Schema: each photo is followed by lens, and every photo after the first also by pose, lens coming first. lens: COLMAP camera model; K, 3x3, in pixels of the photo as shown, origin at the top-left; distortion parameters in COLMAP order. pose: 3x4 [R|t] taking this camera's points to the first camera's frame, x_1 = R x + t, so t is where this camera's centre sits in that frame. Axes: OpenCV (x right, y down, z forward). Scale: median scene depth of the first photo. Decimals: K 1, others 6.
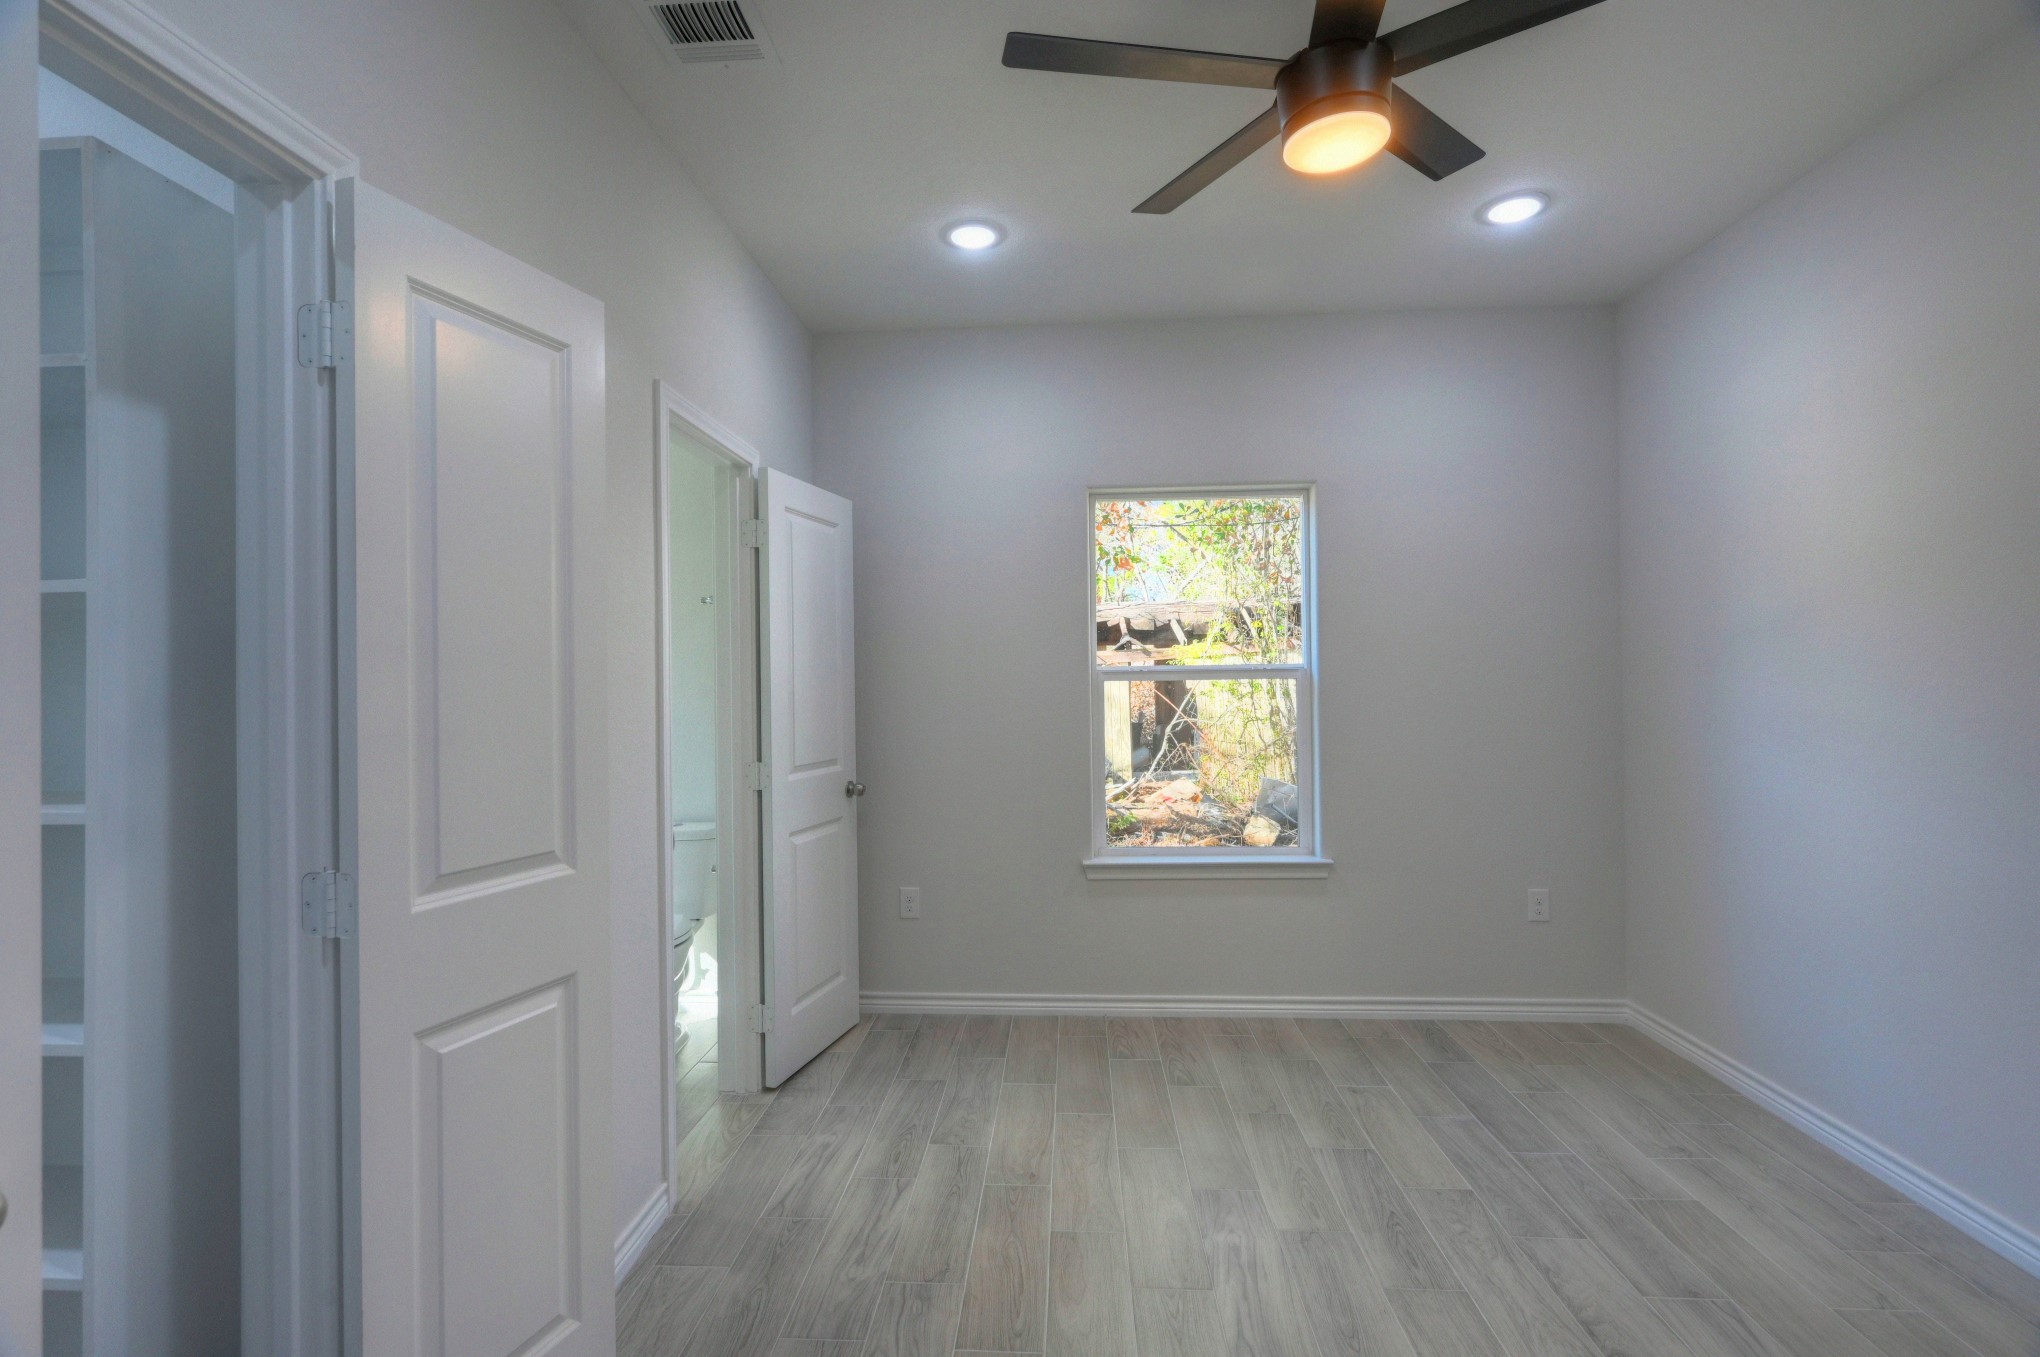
lens RADIAL K [[909.8, 0, 1014.1], [0, 909.8, 671.2], [0, 0, 1]] dist [-0.000941, 0.000797]
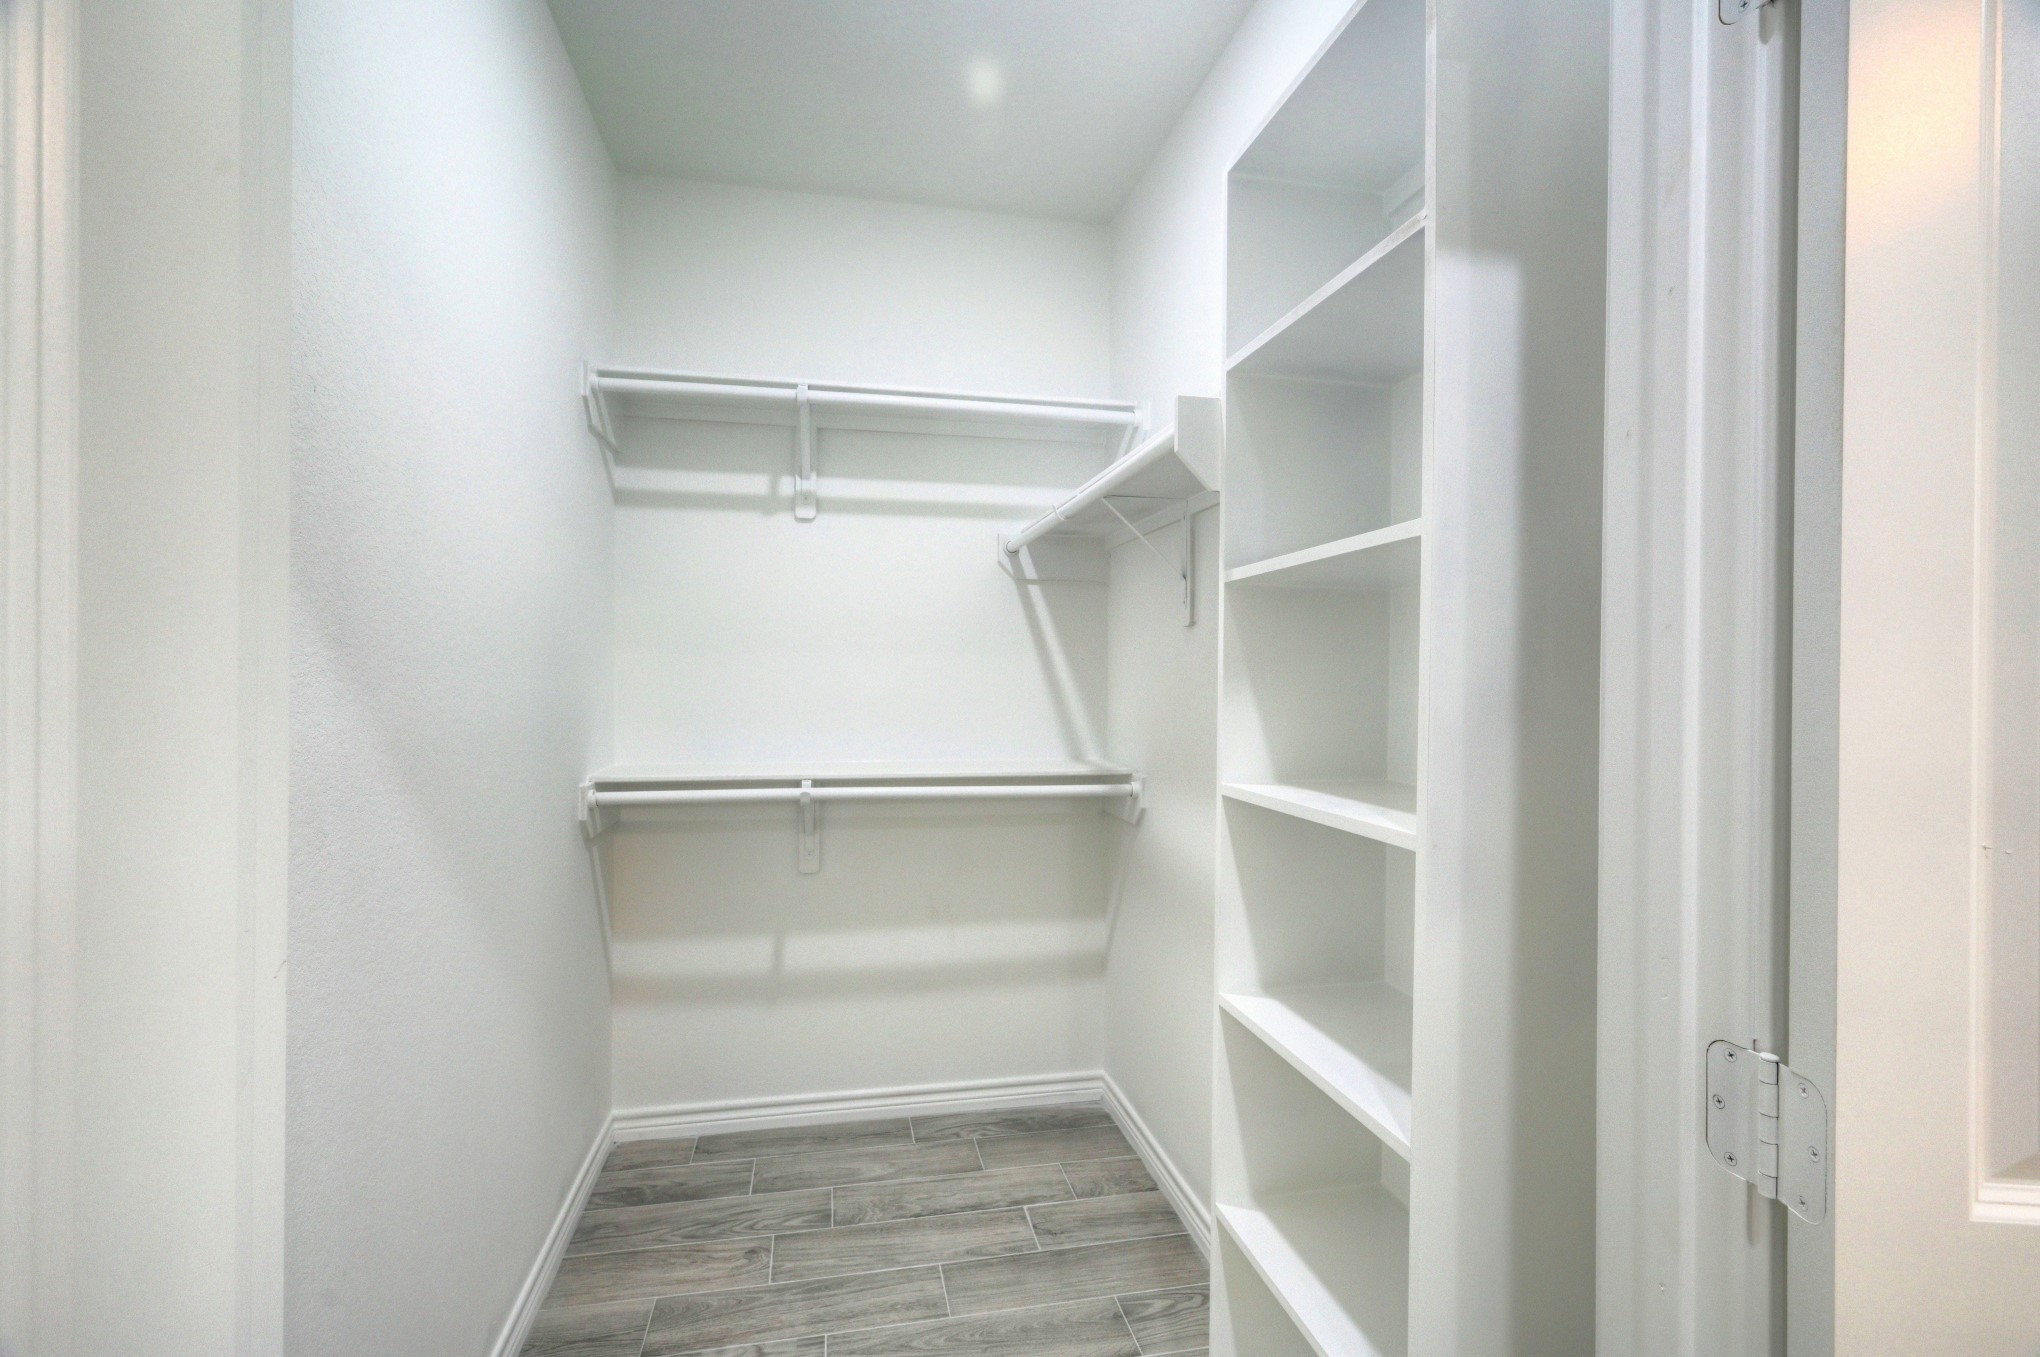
lens RADIAL K [[909.8, 0, 1010.7], [0, 909.8, 677.5], [0, 0, 1]] dist [-0.000941, 0.000797]
pose [[0.252271, 0.018175, -0.967486, -0.393934], [-0.004290, 0.999835, 0.017664, 0.015643], [0.967647, -0.000306, 0.252307, 0.496010]]
